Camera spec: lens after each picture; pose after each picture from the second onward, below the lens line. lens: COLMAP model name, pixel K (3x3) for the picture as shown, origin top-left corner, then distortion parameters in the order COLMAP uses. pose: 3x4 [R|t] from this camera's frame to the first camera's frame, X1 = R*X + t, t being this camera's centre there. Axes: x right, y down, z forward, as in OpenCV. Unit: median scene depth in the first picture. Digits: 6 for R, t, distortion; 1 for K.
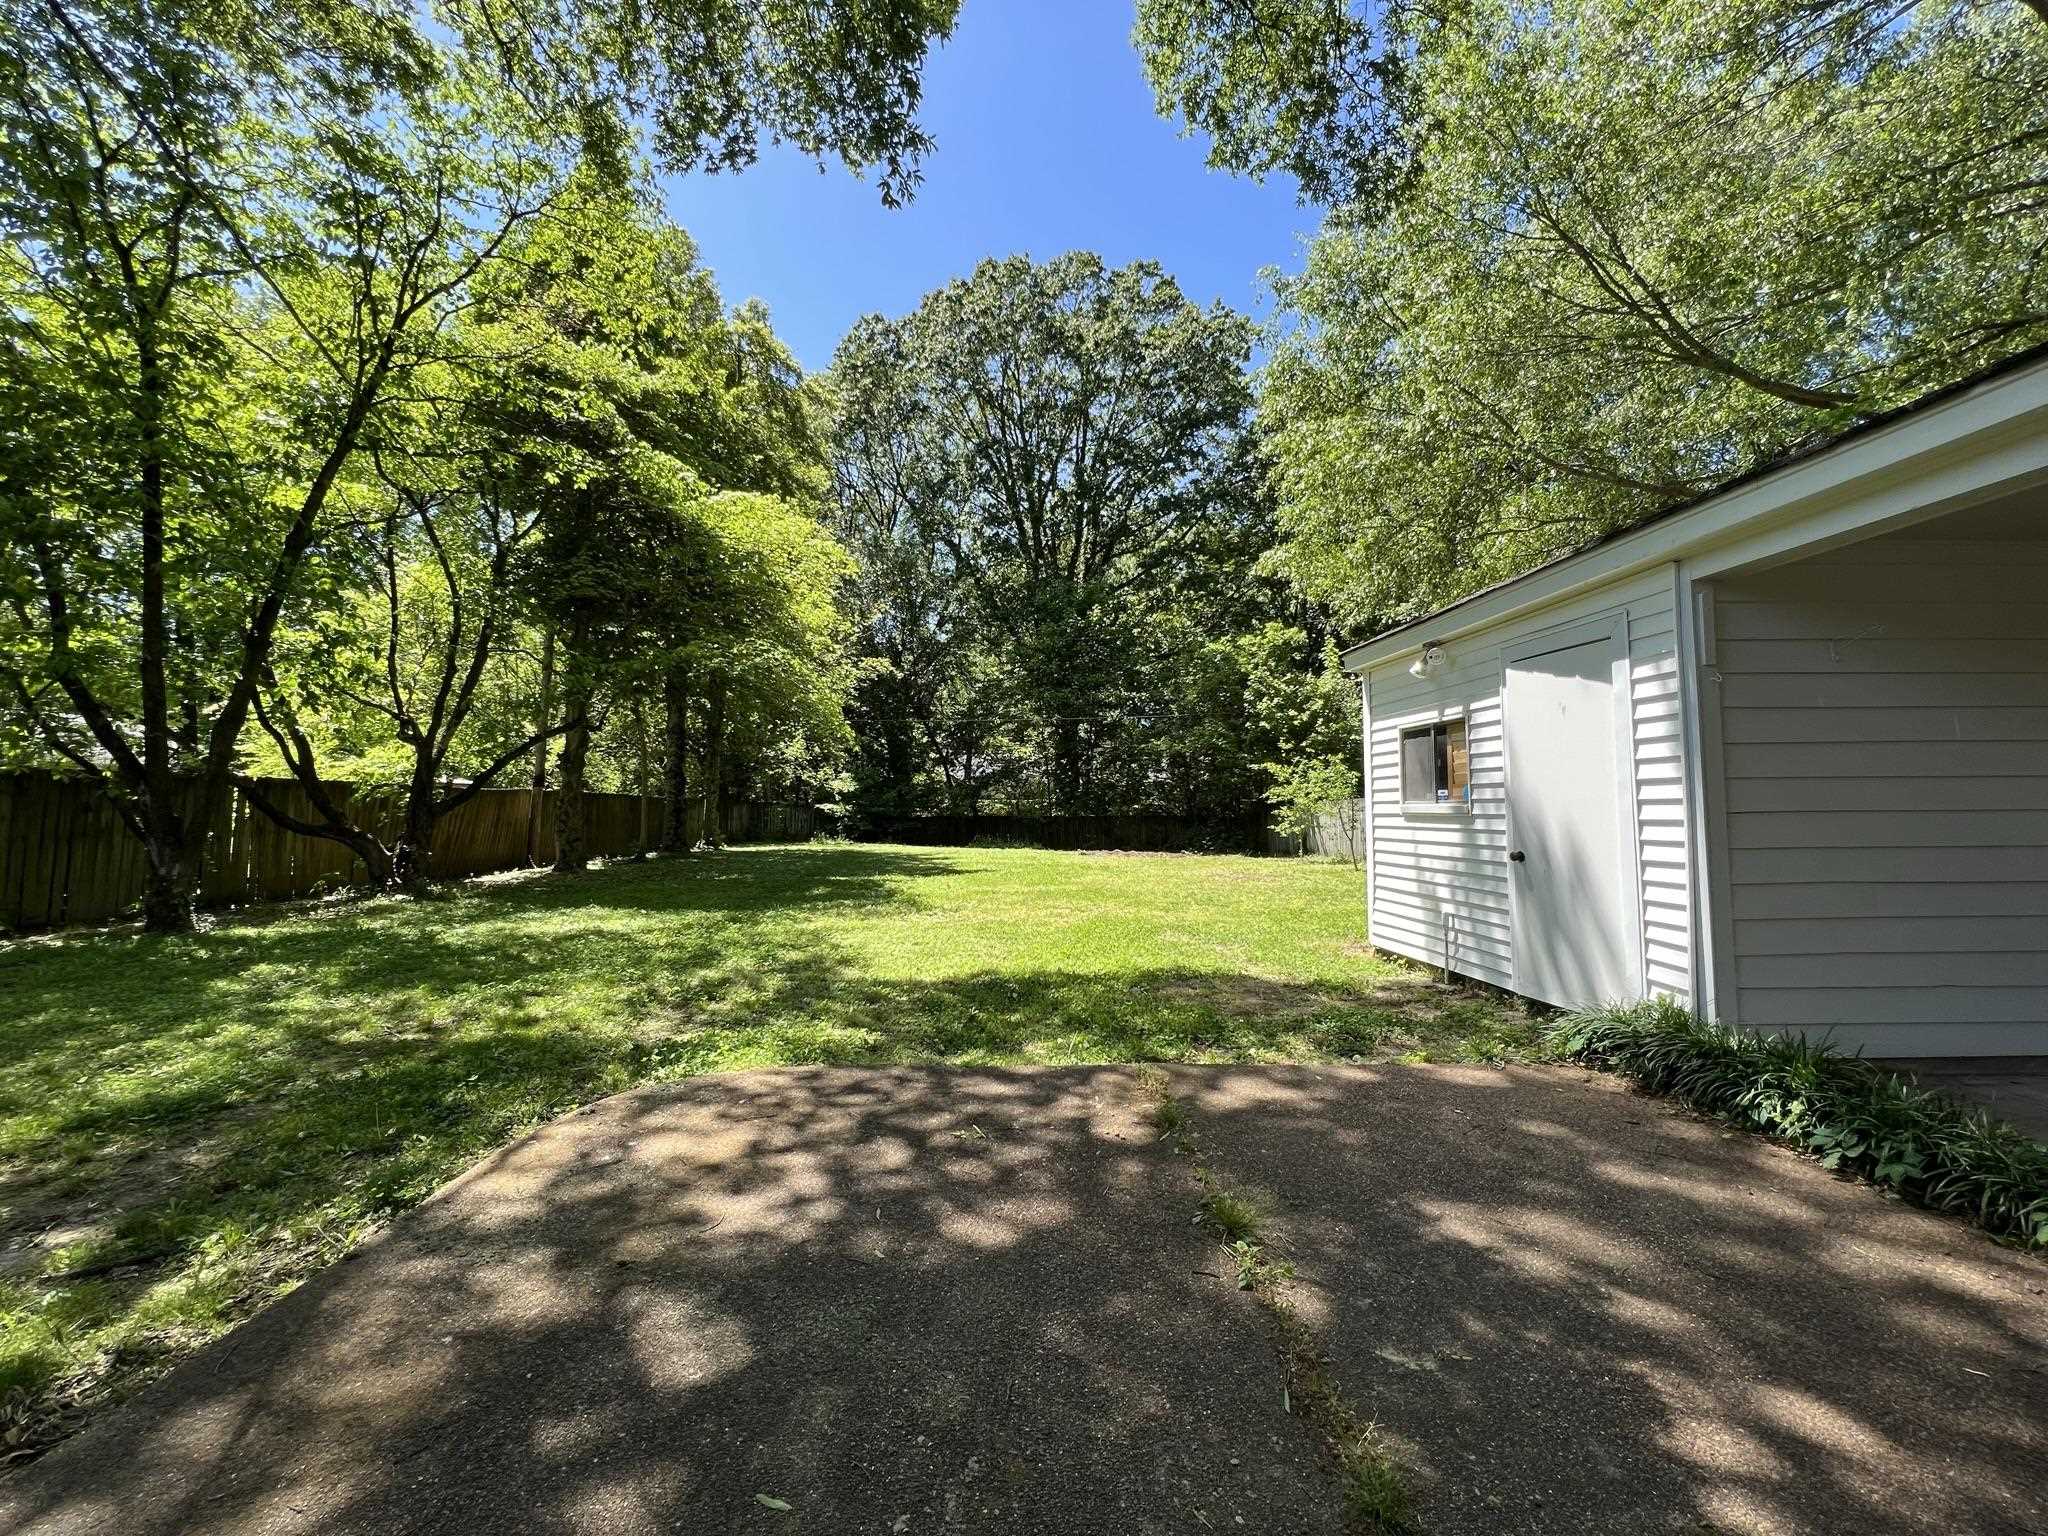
lens RADIAL K [[819.7, 0, 1015.2], [0, 819.7, 761.7], [0, 0, 1]] dist [-0.002142, -0.000388]
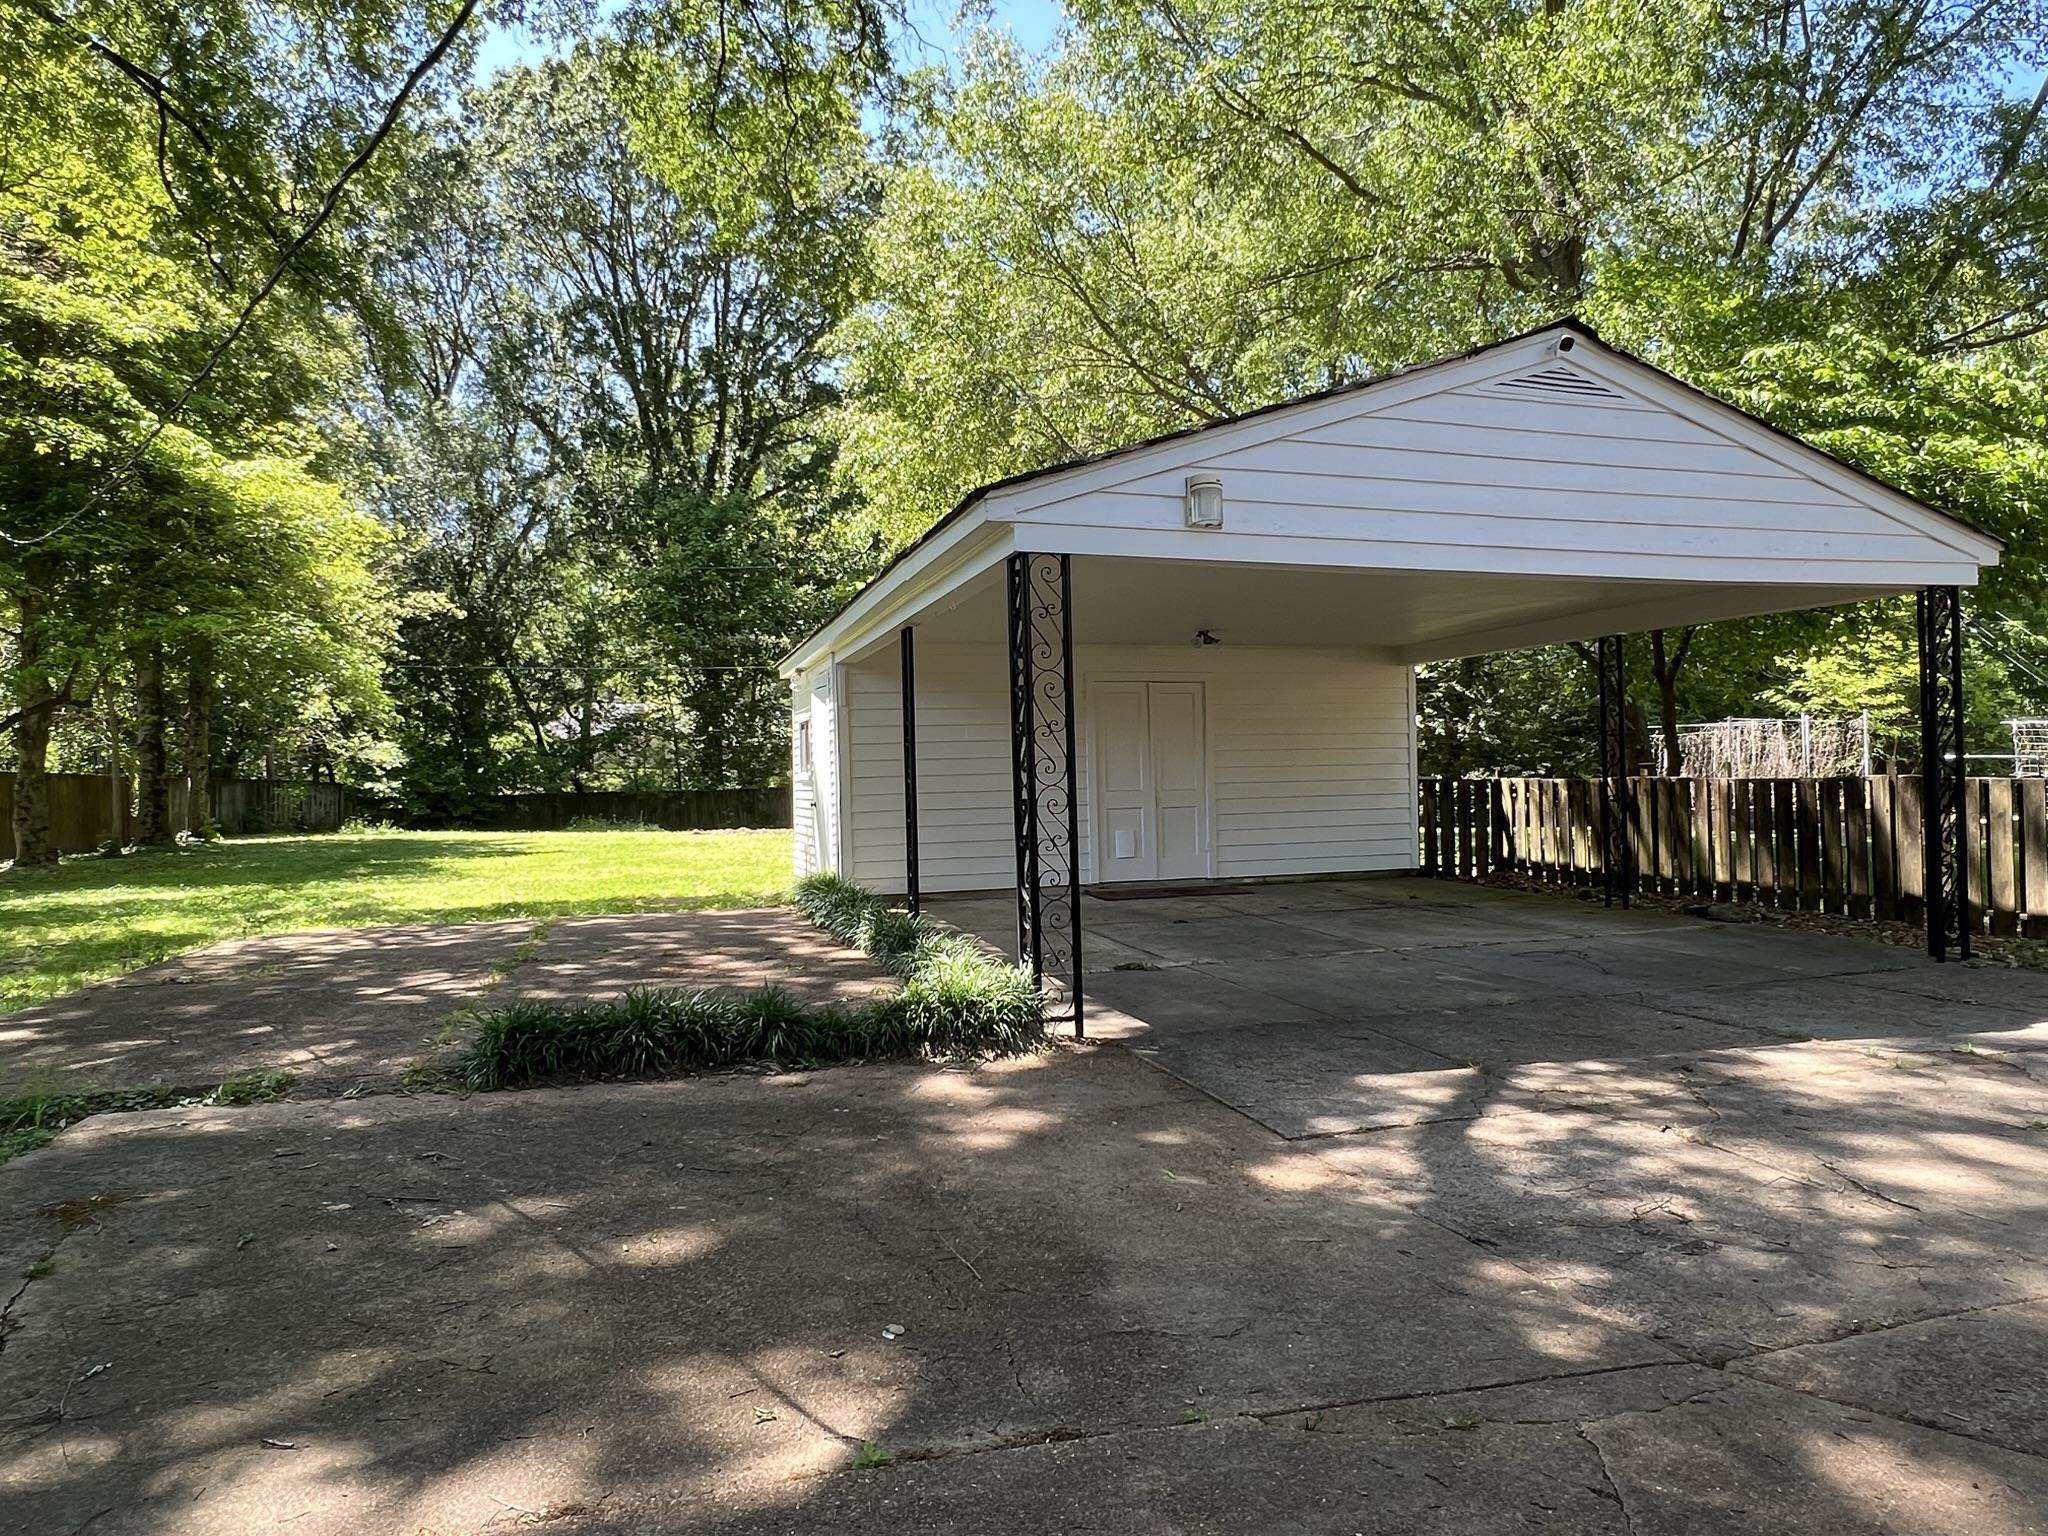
lens RADIAL K [[1188.3, 0, 1010.8], [0, 1188.3, 767.9], [0, 0, 1]] dist [-0.007327, 0.000211]
pose [[0.961360, -0.009369, 0.275134, 0.050198], [-0.004589, 0.998736, 0.050047, -0.020120], [-0.275255, -0.049375, 0.960102, -0.246407]]
